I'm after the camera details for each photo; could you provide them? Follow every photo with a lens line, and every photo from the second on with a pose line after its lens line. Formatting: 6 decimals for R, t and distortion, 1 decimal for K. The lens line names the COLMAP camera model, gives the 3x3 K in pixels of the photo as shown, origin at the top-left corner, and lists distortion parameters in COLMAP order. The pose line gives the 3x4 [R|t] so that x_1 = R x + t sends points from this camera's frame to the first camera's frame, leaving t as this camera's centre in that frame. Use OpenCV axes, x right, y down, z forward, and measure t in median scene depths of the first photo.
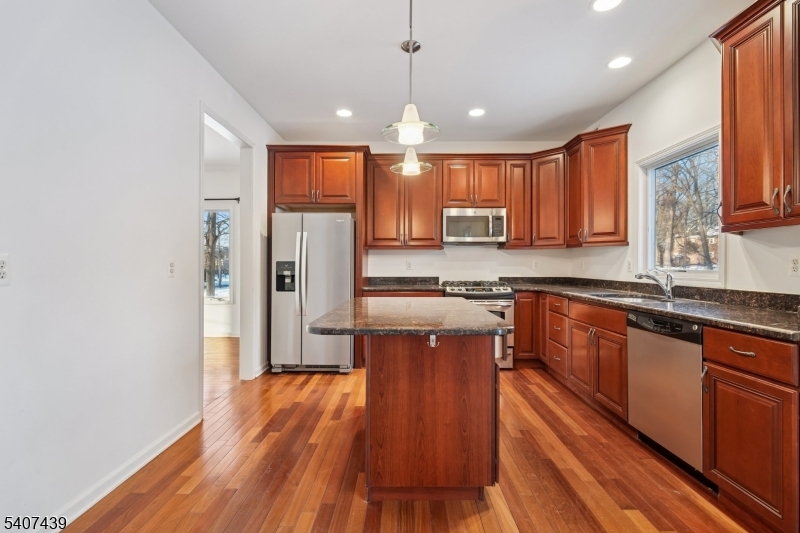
lens RADIAL K [[373.8, 0, 400.5], [0, 373.8, 267.3], [0, 0, 1]] dist [-0.004235, -0.001336]
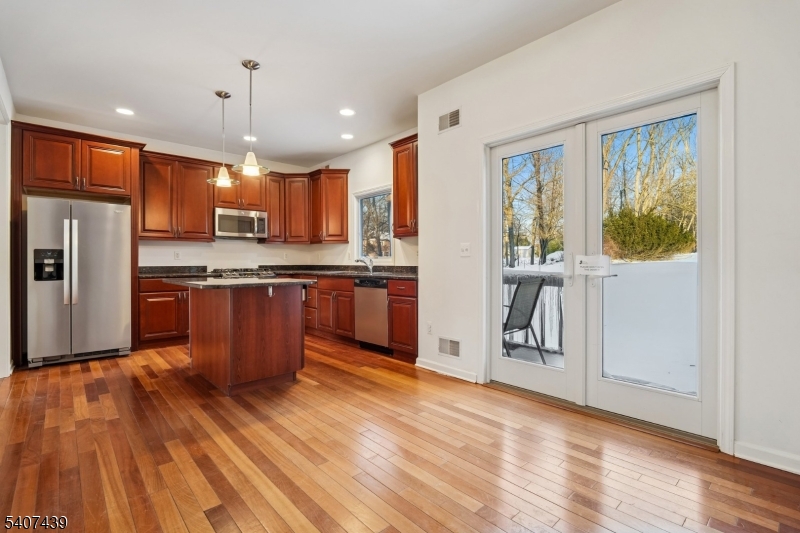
lens RADIAL K [[373.8, 0, 401.0], [0, 373.8, 264.5], [0, 0, 1]] dist [-0.004235, -0.001336]
pose [[0.735859, -0.006738, 0.677101, -0.288795], [0.007013, 0.999973, 0.002328, 0.028052], [-0.677099, 0.003035, 0.735886, -0.314549]]
